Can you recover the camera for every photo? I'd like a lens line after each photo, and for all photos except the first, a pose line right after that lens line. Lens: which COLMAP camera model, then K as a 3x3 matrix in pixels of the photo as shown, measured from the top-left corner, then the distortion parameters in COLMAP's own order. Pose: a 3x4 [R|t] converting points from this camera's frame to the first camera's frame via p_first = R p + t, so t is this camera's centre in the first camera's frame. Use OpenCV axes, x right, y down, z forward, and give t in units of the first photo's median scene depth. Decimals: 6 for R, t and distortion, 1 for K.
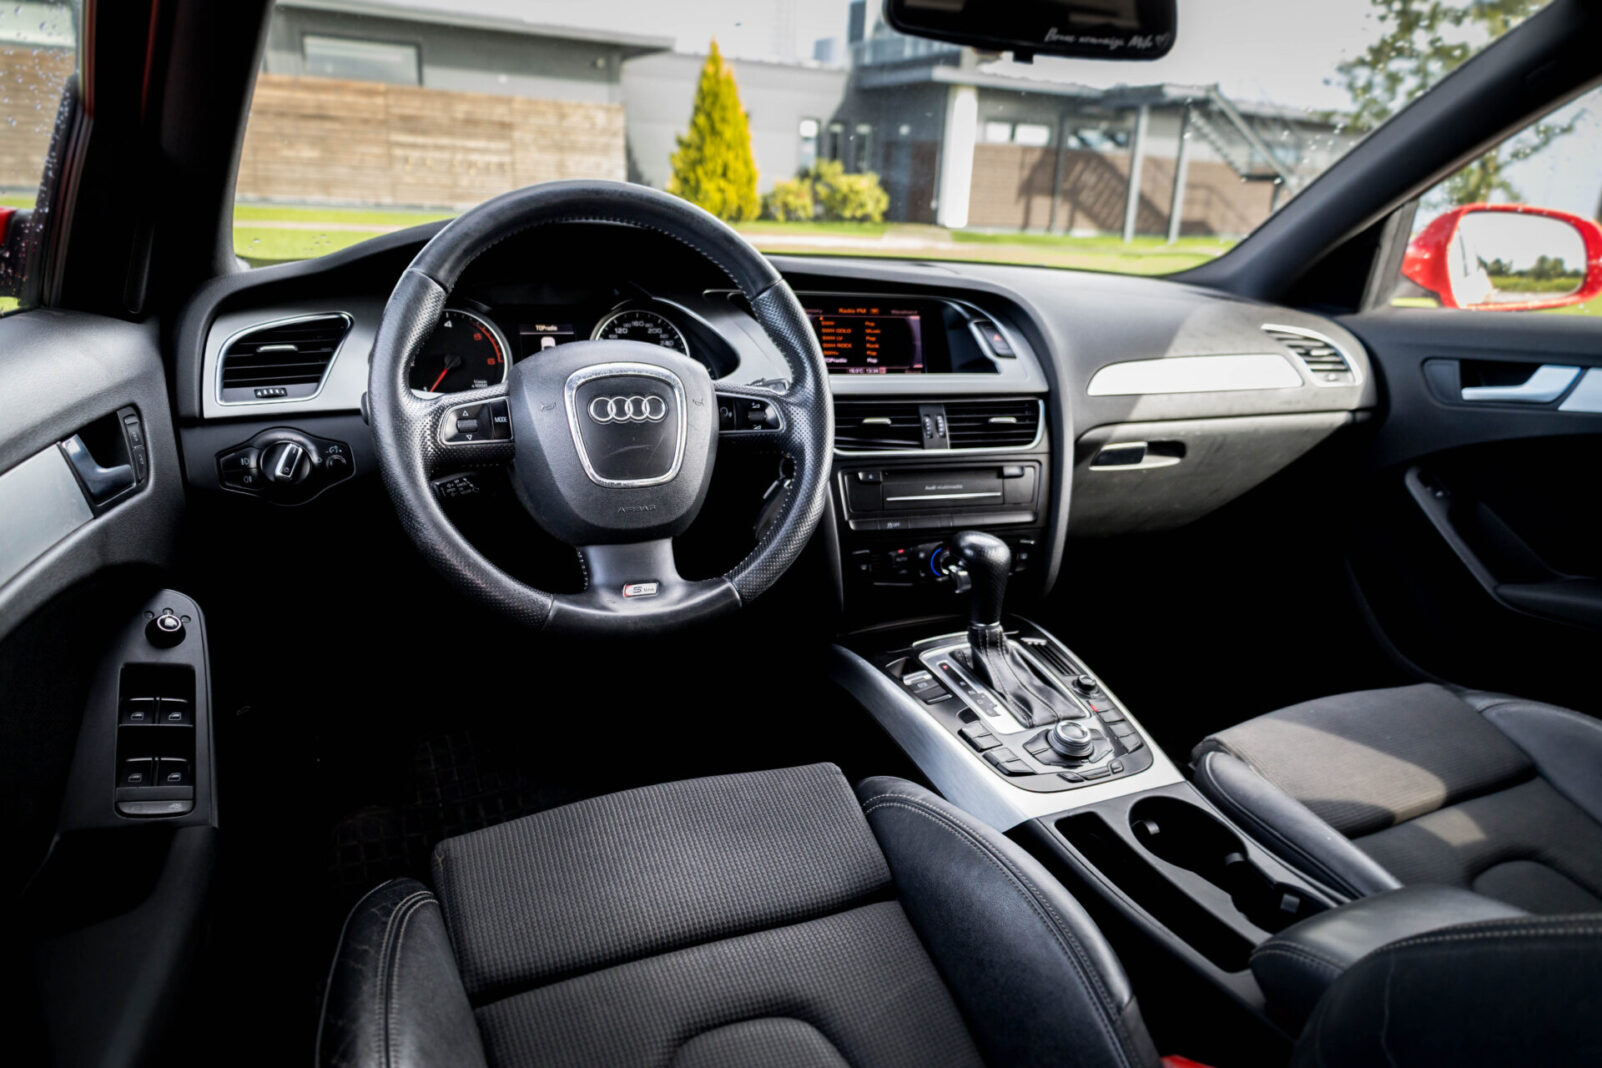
lens RADIAL K [[1090.9, 0, 788.8], [0, 1090.9, 544.1], [0, 0, 1]] dist [0.029897, 0.014352]
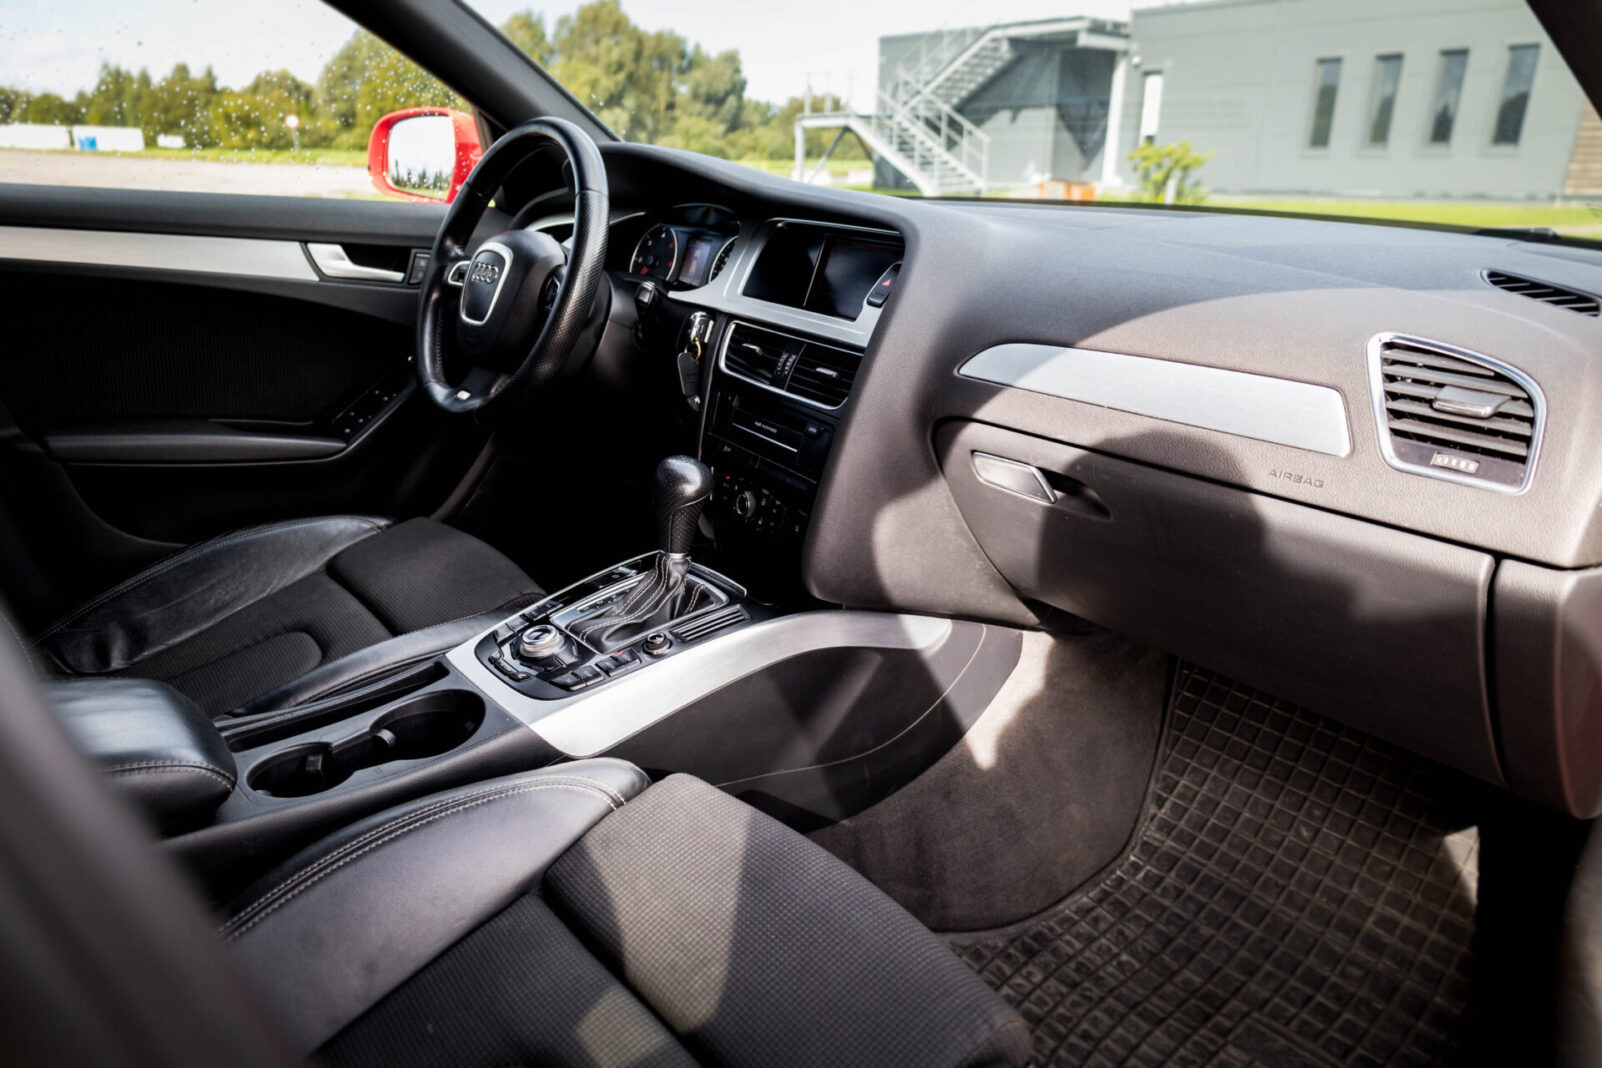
lens RADIAL K [[1090.9, 0, 828.6], [0, 1090.9, 586.2], [0, 0, 1]] dist [0.029897, 0.014352]
pose [[0.235639, 0.318660, -0.918112, 0.868665], [-0.307032, 0.920739, 0.240770, -0.137101], [0.922066, 0.225155, 0.314801, 0.627028]]
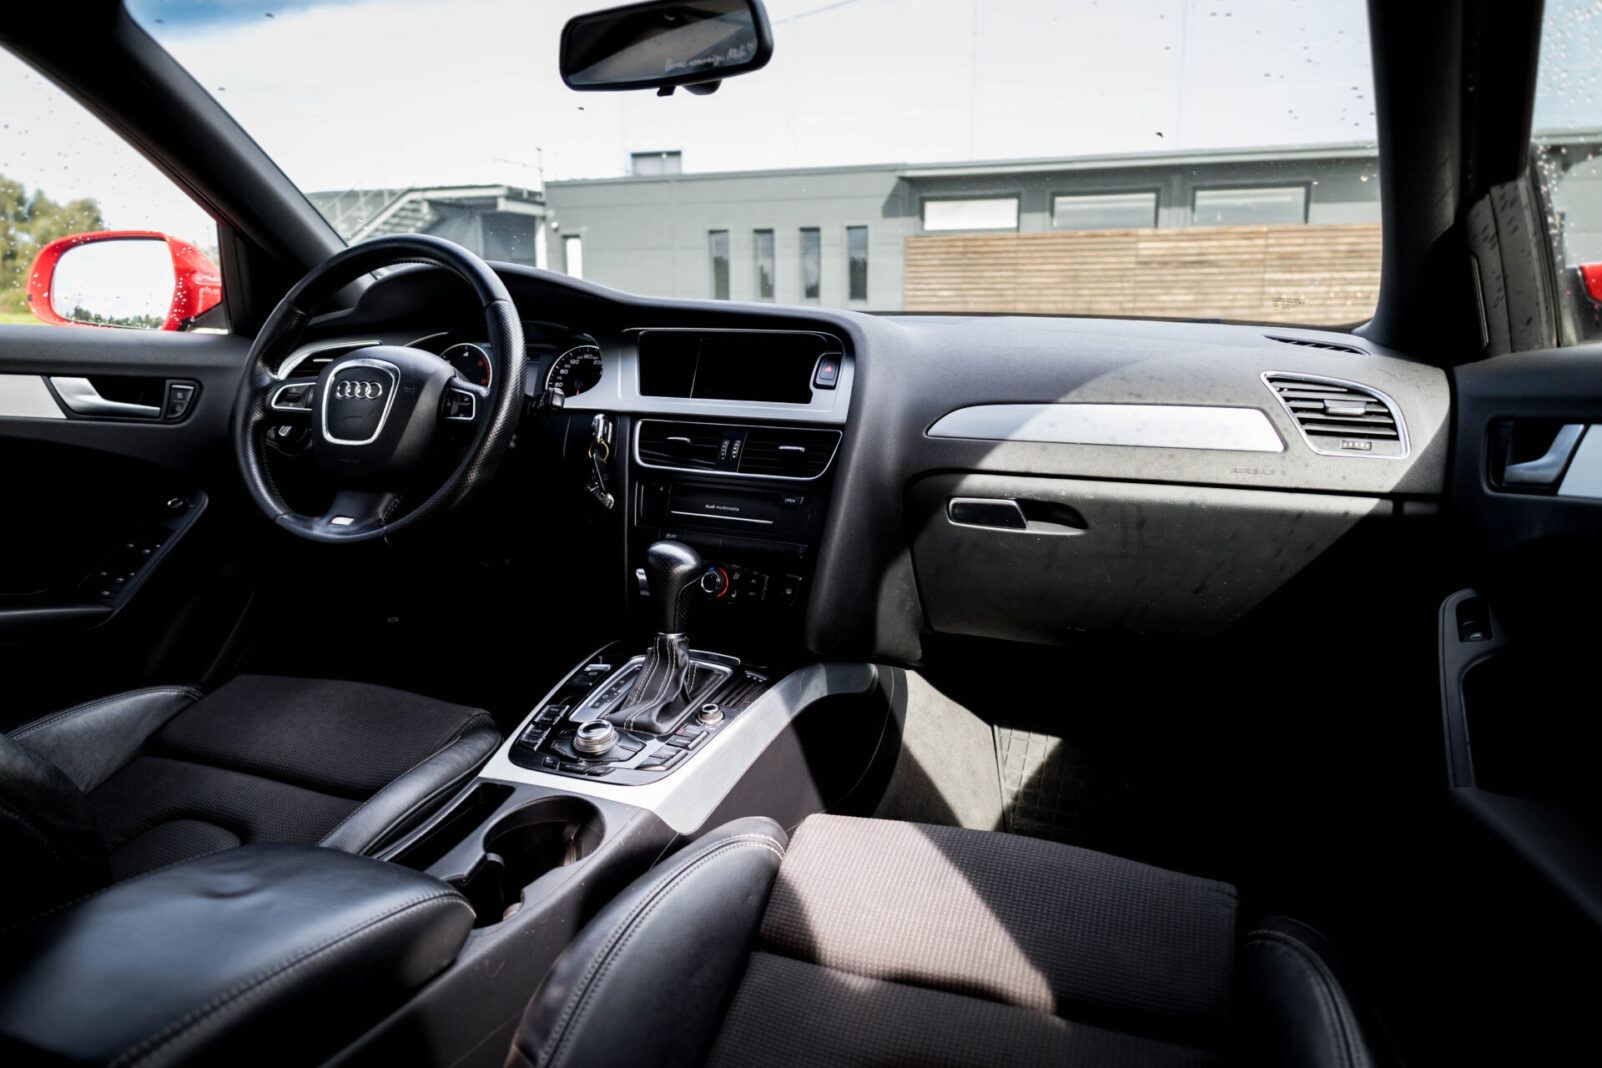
lens RADIAL K [[1090.9, 0, 810.1], [0, 1090.9, 573.5], [0, 0, 1]] dist [0.029897, 0.014352]
pose [[0.677655, 0.124939, -0.724689, 0.766967], [-0.199551, 0.979728, -0.017691, 0.008712], [0.707787, 0.156601, 0.688849, 0.288200]]
